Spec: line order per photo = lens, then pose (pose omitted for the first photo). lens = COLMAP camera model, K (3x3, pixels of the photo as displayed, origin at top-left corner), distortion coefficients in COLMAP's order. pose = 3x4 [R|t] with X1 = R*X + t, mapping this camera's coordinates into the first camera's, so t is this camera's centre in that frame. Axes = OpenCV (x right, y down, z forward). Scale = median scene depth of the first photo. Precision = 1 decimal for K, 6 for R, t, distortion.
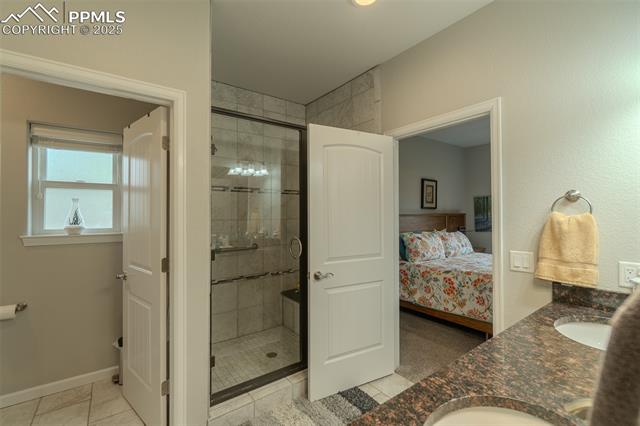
lens RADIAL K [[278.1, 0, 315.6], [0, 278.1, 210.4], [0, 0, 1]] dist [-0.002647, -0.000112]
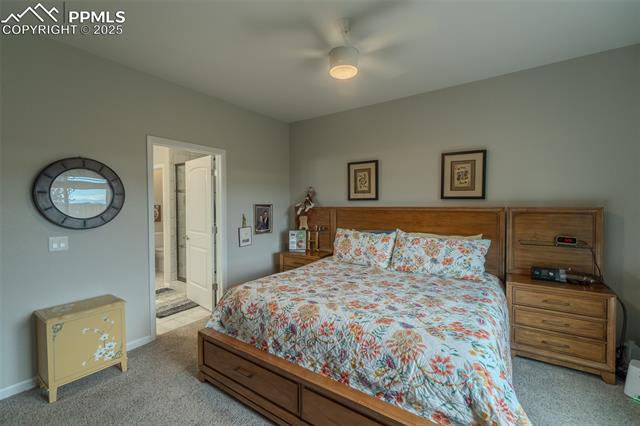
lens RADIAL K [[278.1, 0, 315.6], [0, 278.1, 210.4], [0, 0, 1]] dist [-0.002647, -0.000112]
pose [[0.329333, 0.025327, -0.943874, 0.900145], [0.003935, 0.999595, 0.028195, 0.000485], [0.944206, -0.013000, 0.329100, 0.507686]]
